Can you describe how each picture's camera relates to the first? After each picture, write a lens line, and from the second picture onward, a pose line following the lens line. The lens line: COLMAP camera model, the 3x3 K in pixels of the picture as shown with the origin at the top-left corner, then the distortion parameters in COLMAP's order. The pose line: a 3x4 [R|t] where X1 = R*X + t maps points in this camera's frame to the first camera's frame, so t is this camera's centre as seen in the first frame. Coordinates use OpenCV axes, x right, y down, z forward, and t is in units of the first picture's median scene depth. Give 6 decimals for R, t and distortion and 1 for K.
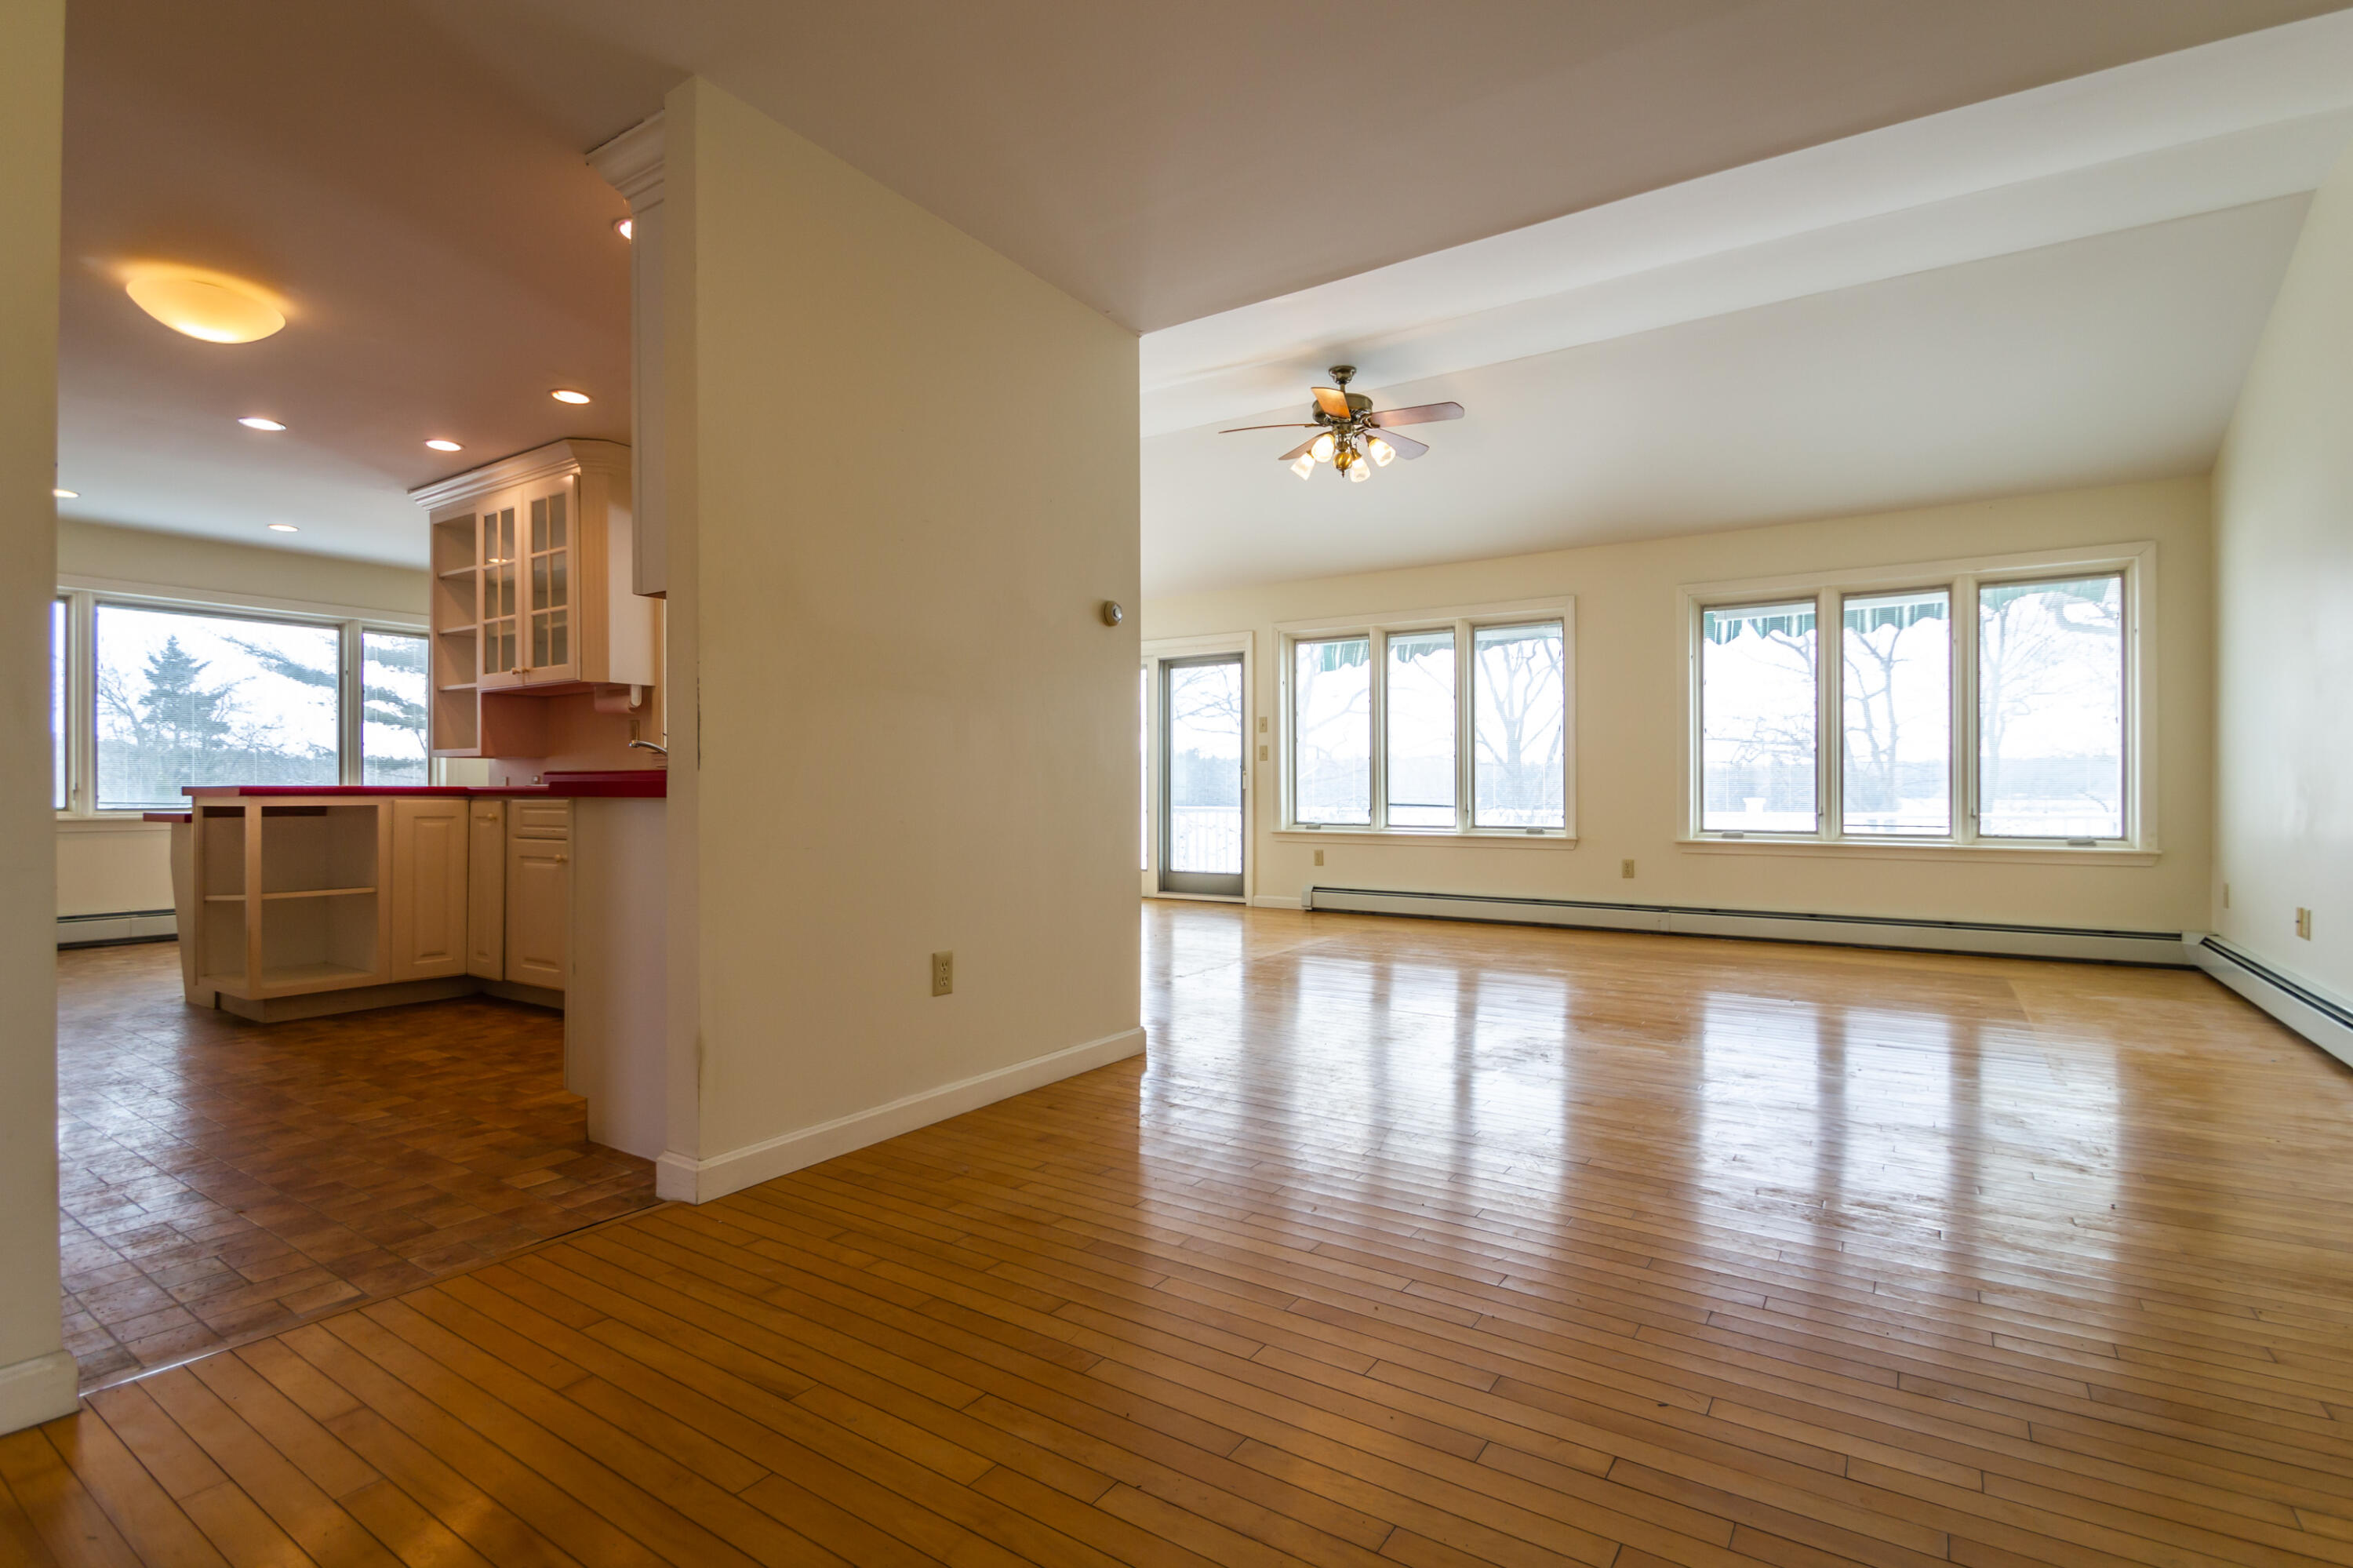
lens RADIAL K [[1114.5, 0, 1193.8], [0, 1114.5, 792.2], [0, 0, 1]] dist [-0.031592, -0.005761]
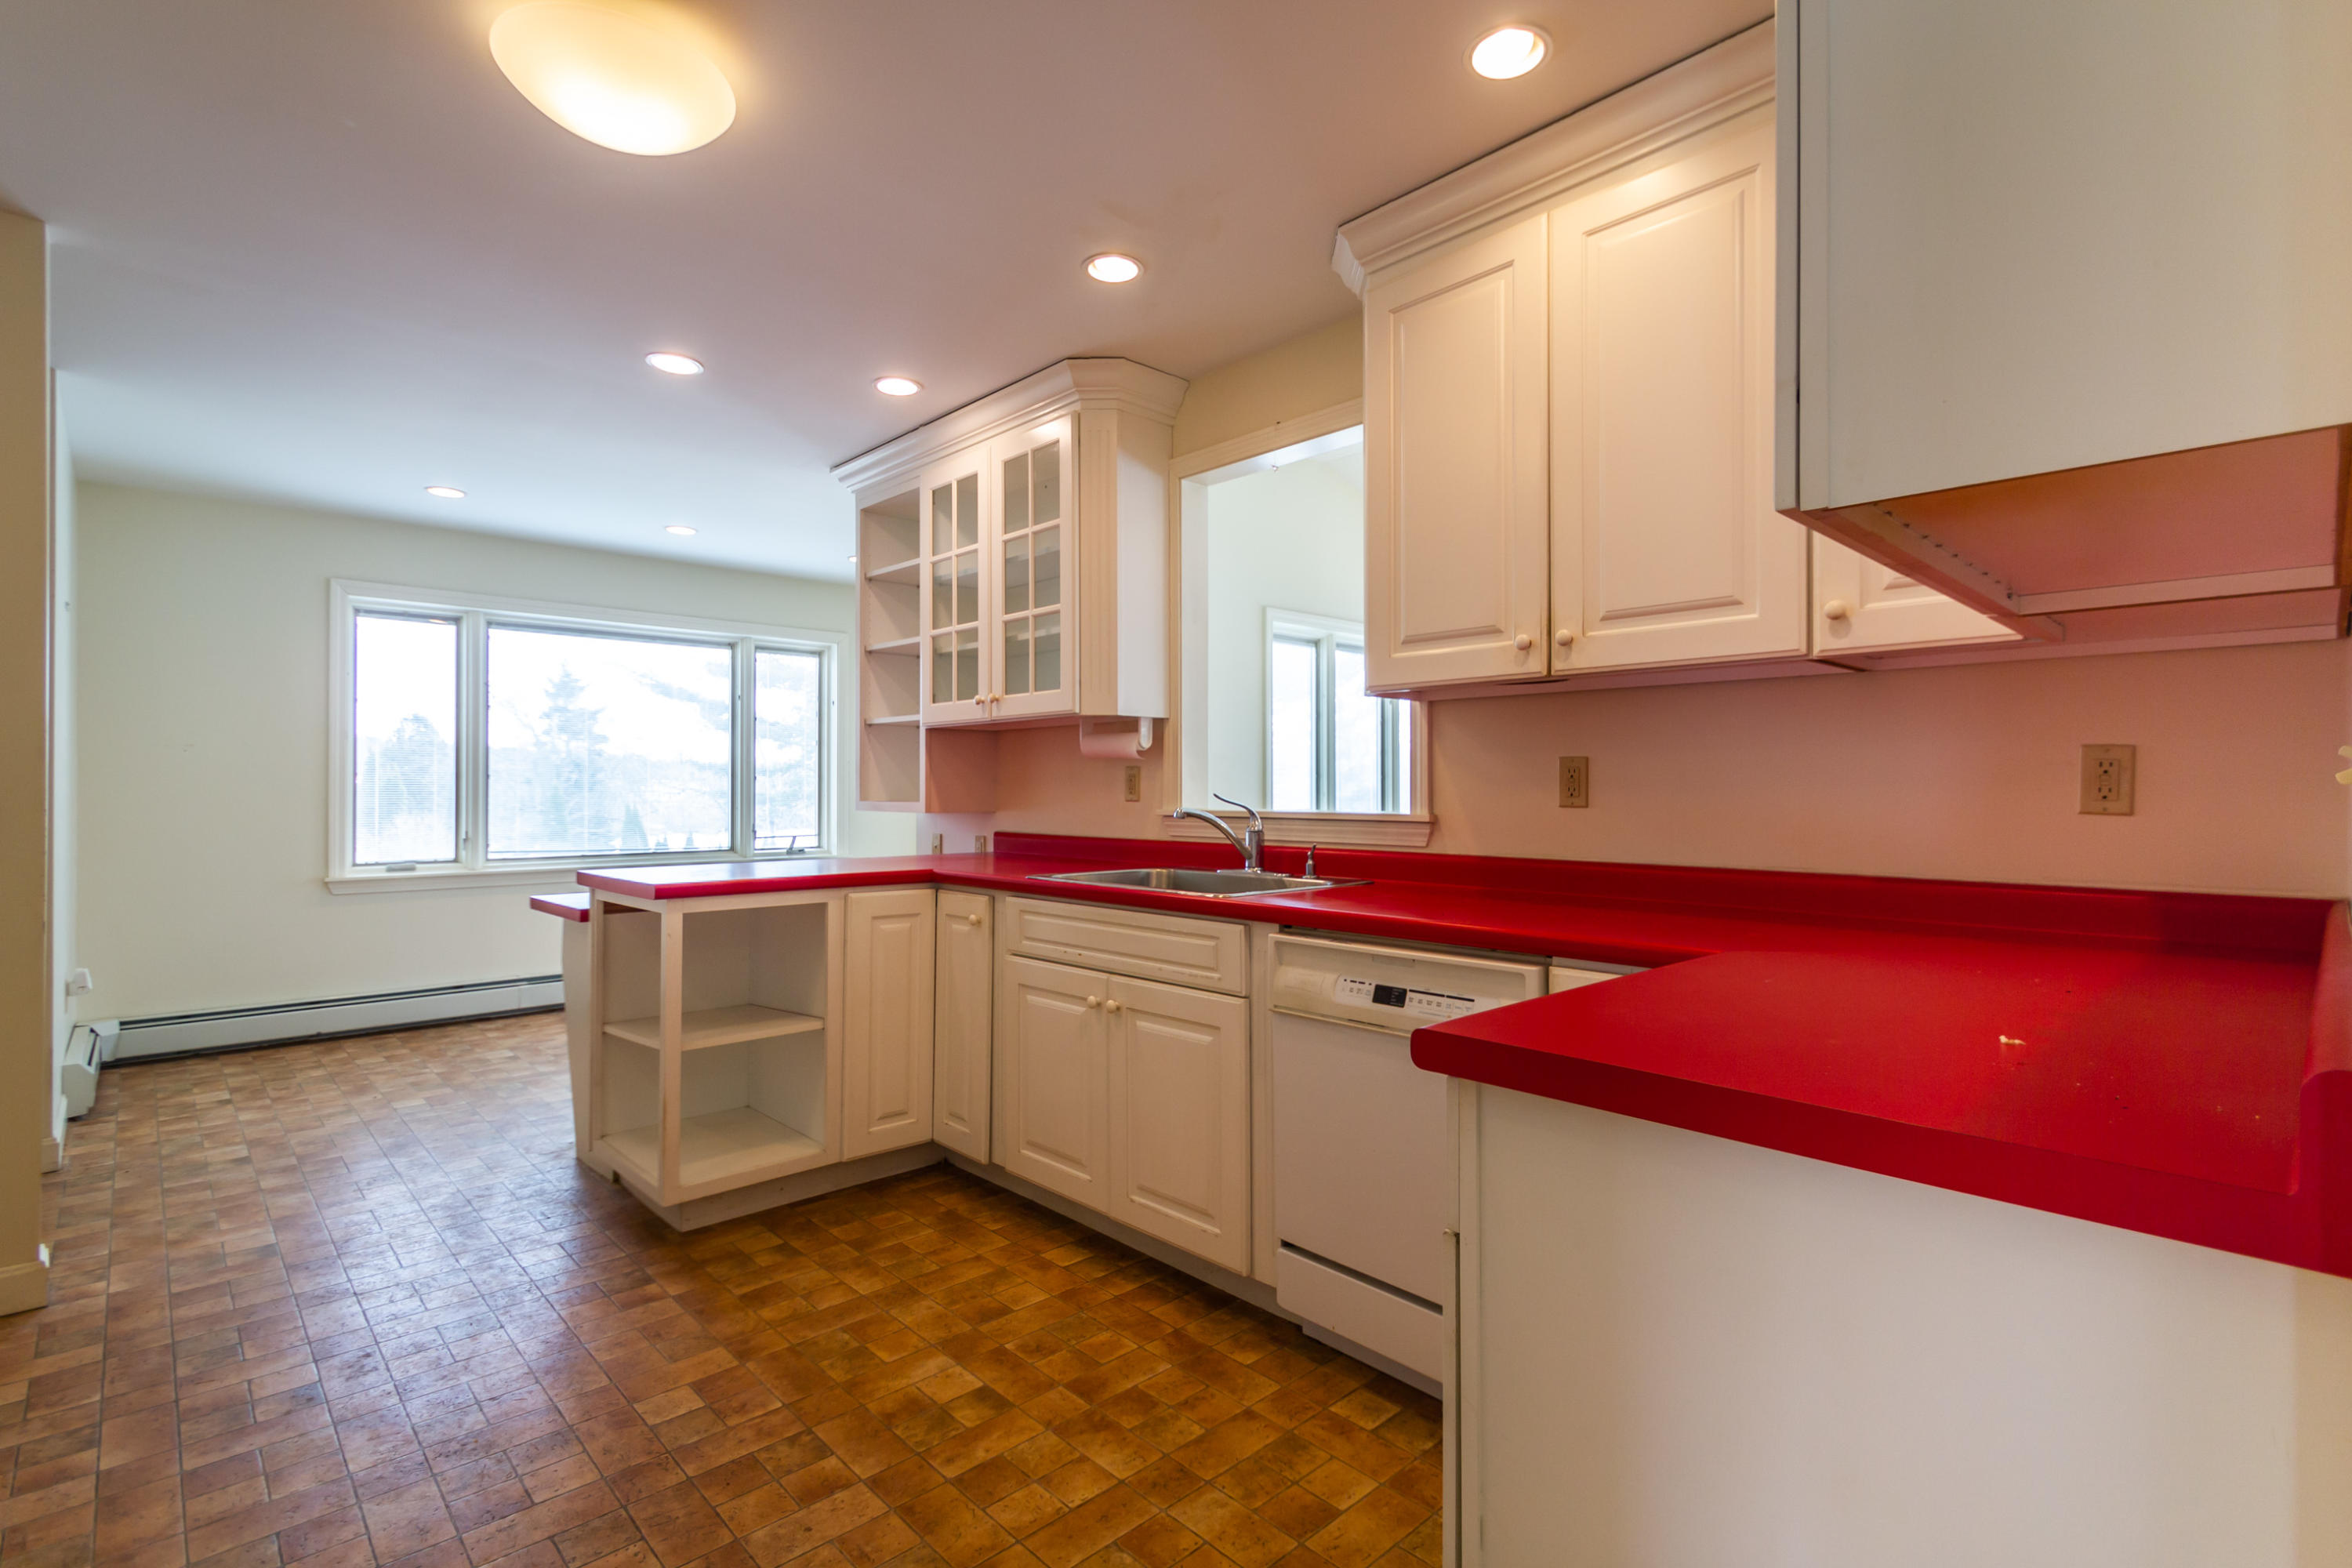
lens RADIAL K [[1114.0, 0, 1165.0], [0, 1114.0, 784.7], [0, 0, 1]] dist [-0.031592, -0.005761]
pose [[0.966516, 0.003133, -0.256585, -0.312299], [-0.006099, 0.999923, -0.010765, -0.047397], [0.256532, 0.011969, 0.966462, 0.327892]]
